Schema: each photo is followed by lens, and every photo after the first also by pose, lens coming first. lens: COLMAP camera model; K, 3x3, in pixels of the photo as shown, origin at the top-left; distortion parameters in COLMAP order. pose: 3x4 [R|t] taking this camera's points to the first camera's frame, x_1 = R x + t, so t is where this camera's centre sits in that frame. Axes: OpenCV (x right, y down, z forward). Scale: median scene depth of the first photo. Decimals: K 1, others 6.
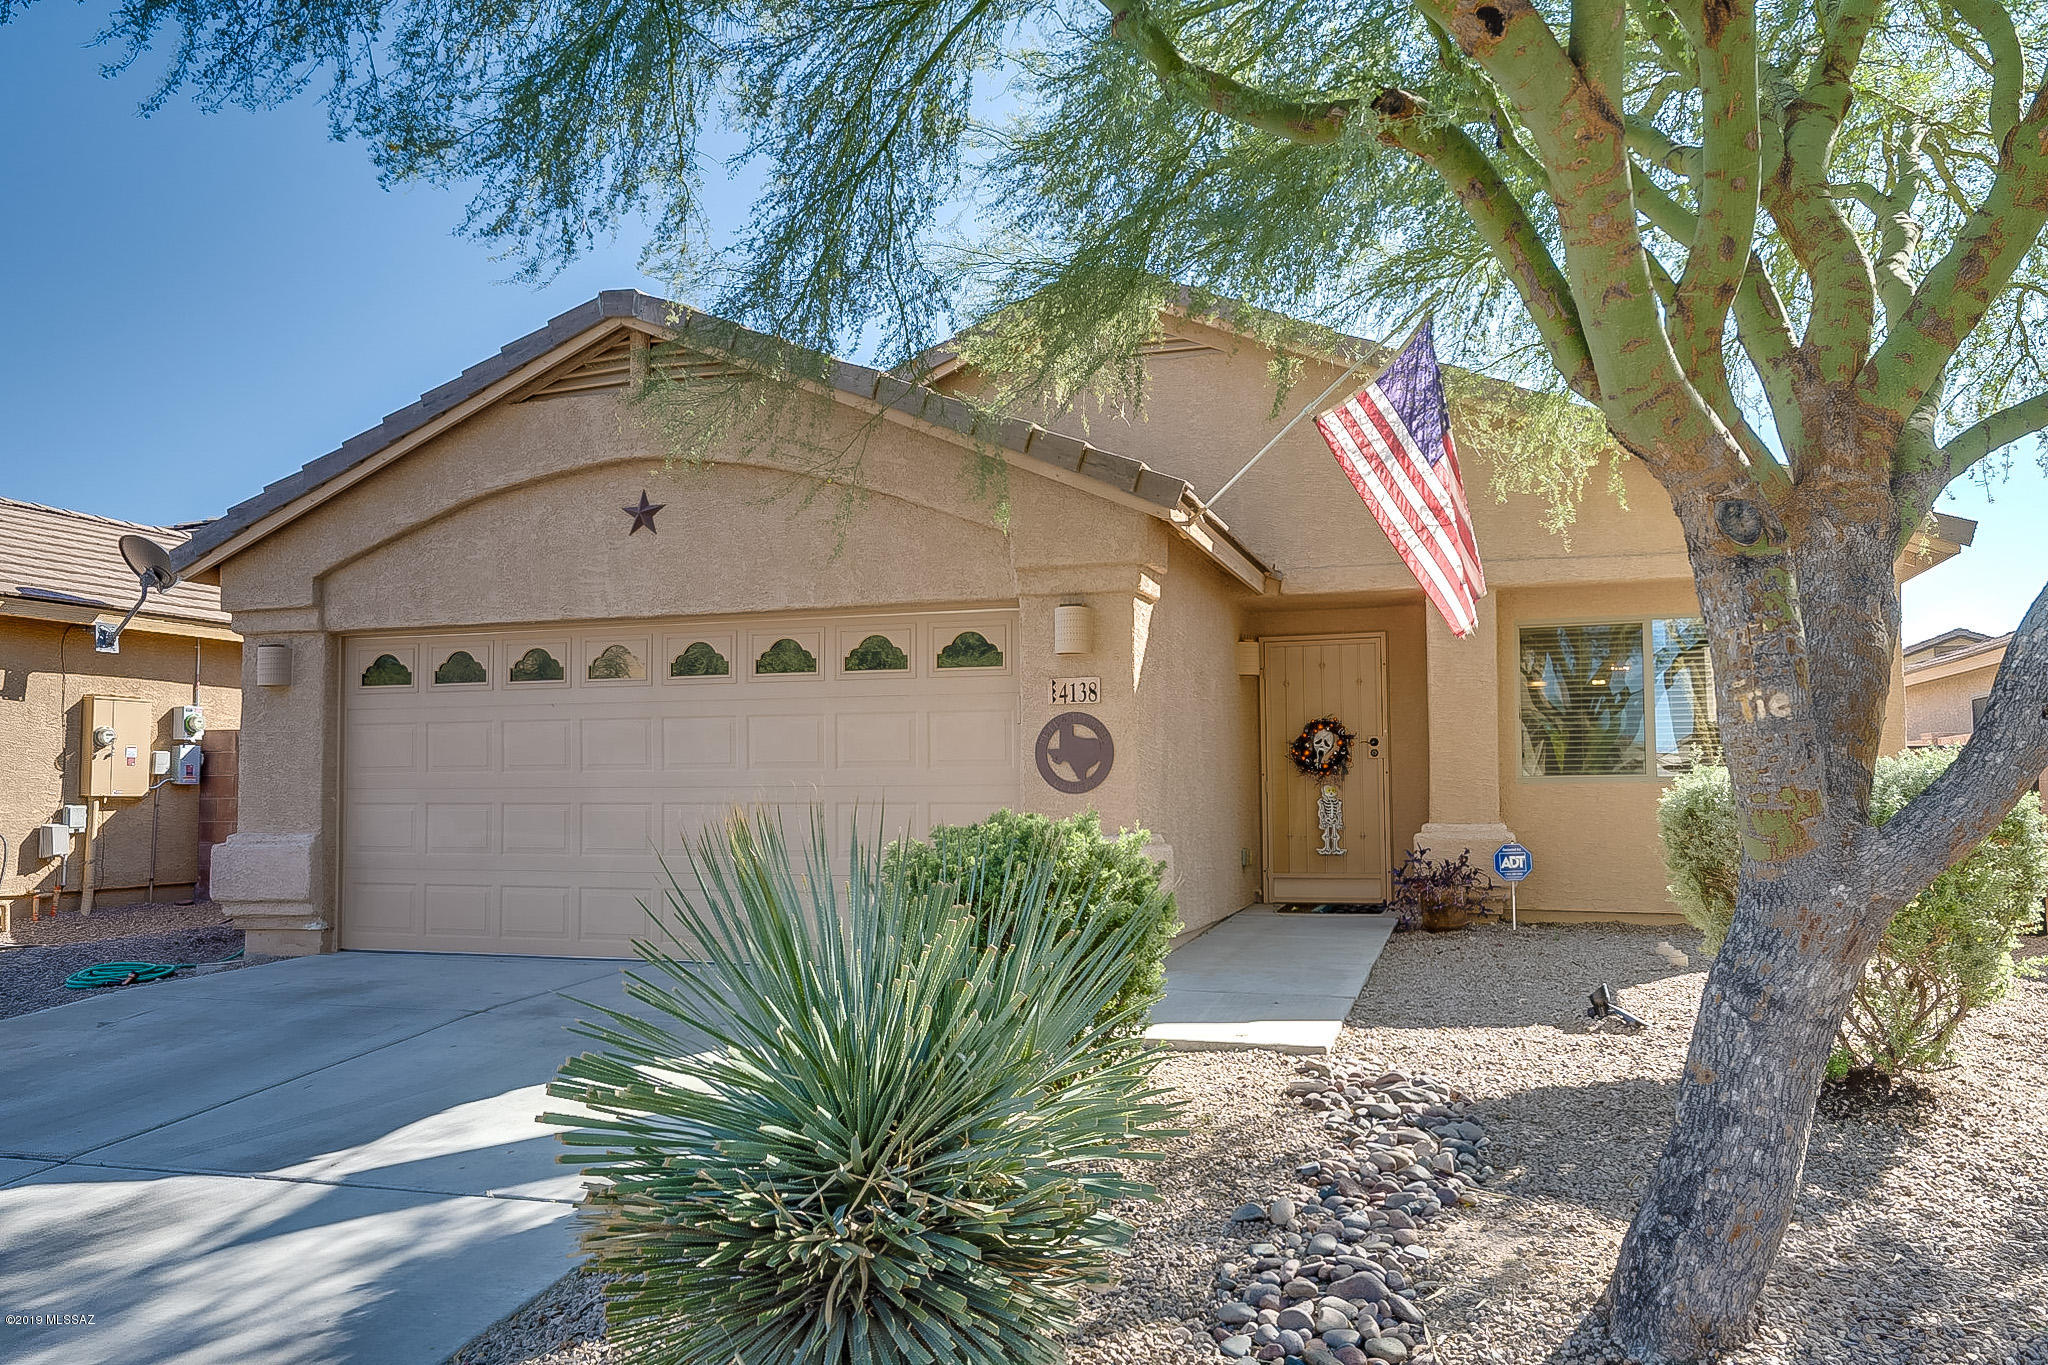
lens RADIAL K [[1483.9, 0, 1021.6], [0, 1483.9, 708.3], [0, 0, 1]] dist [0.016283, 0.006956]
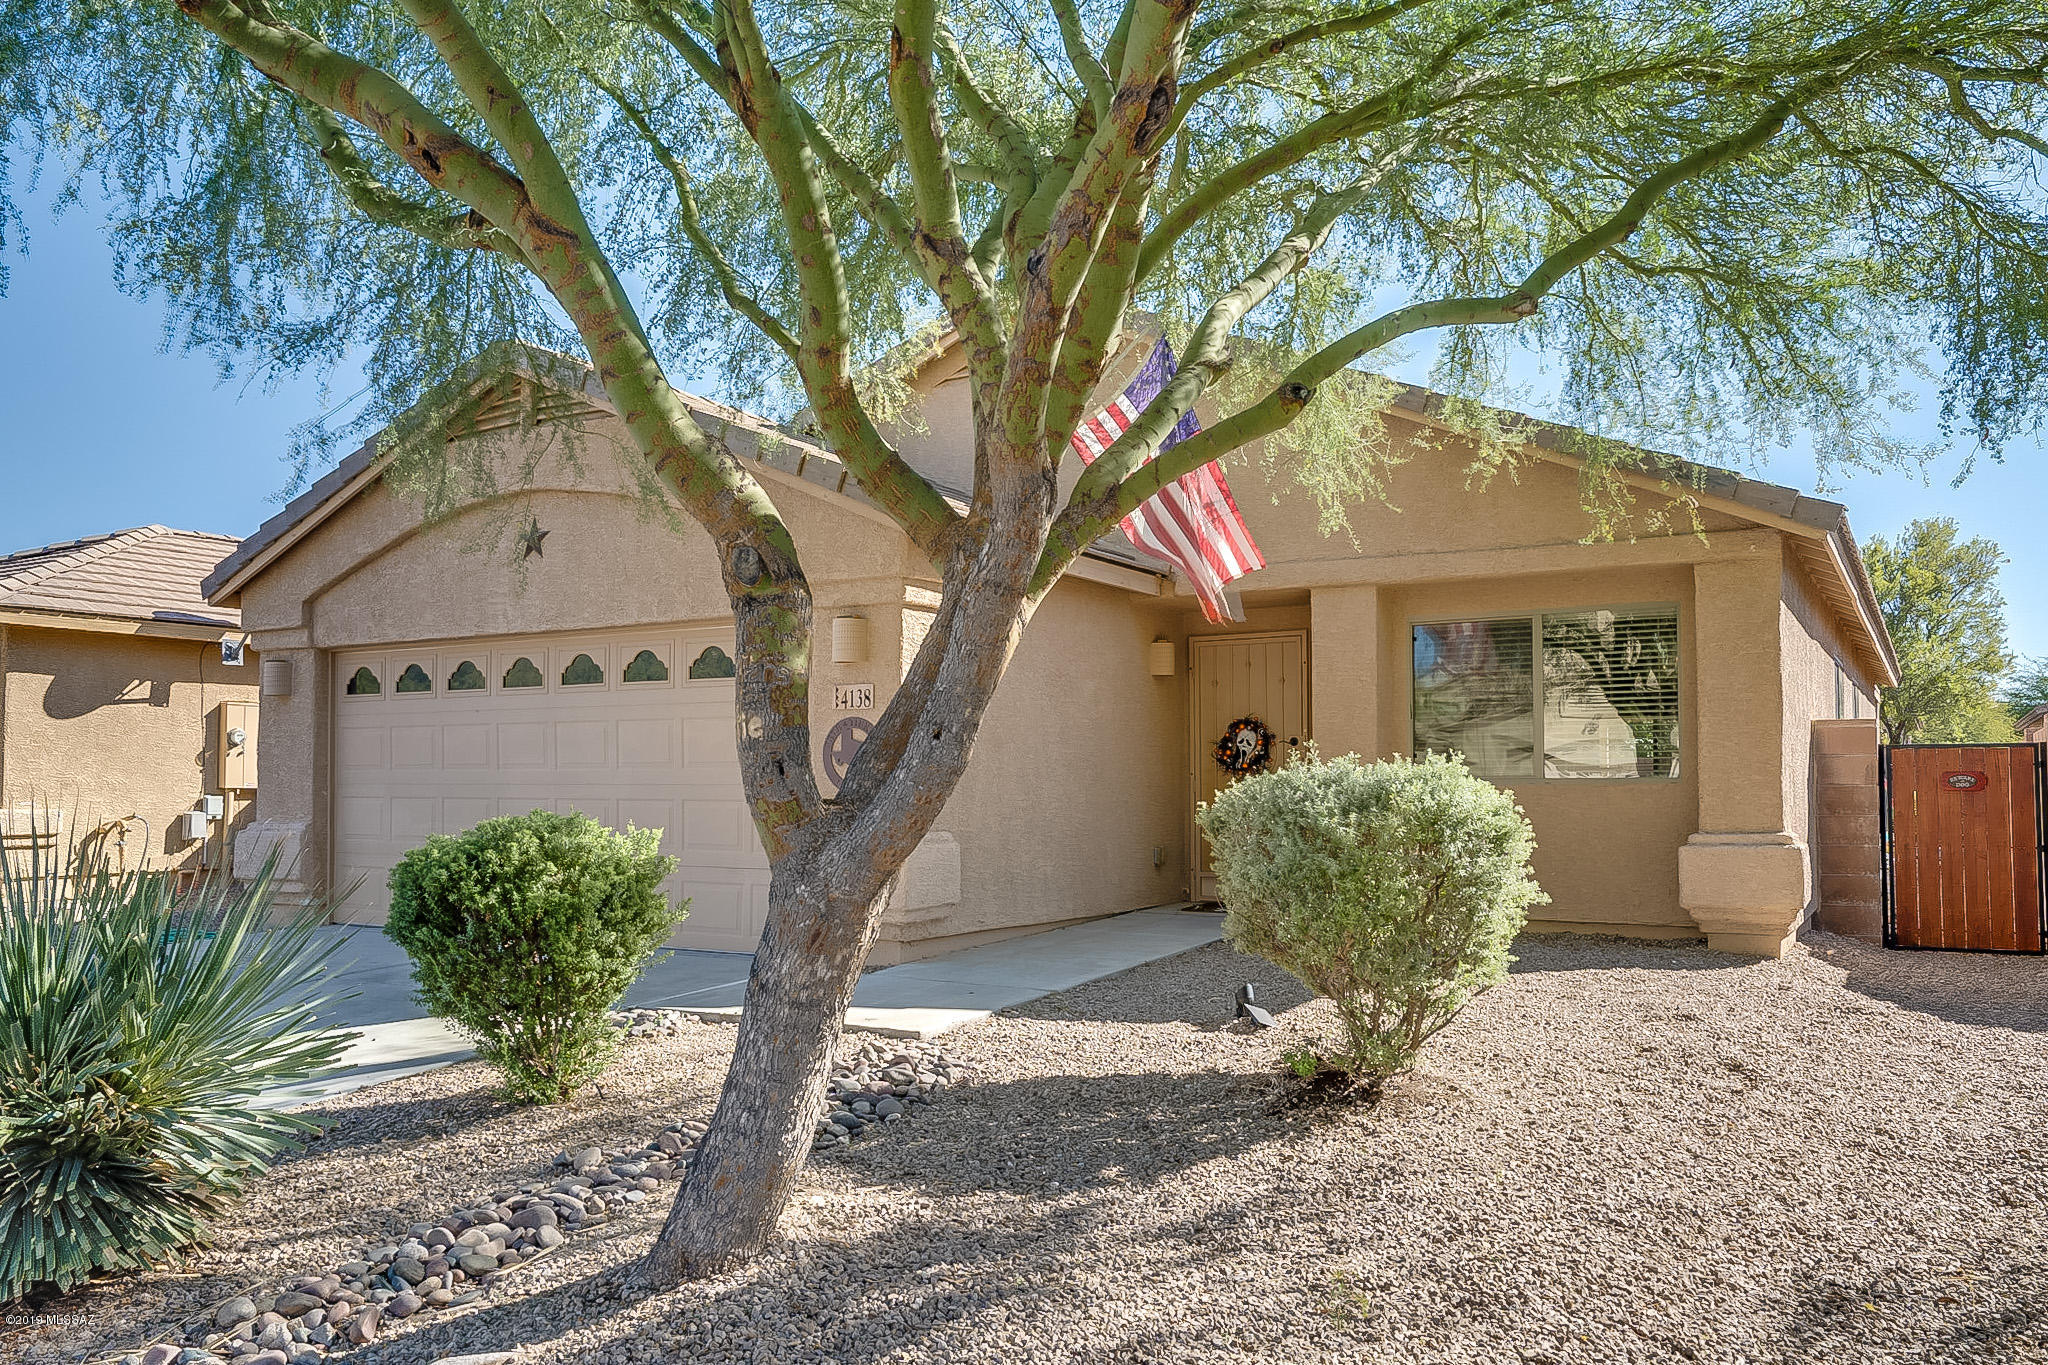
lens RADIAL K [[1521.3, 0, 1023.9], [0, 1521.3, 728.8], [0, 0, 1]] dist [0.020186, 0.000612]
pose [[0.974701, -0.003022, -0.223493, 0.334246], [0.007462, 0.999791, 0.019020, -0.007442], [0.223389, -0.020207, 0.974520, -0.032821]]
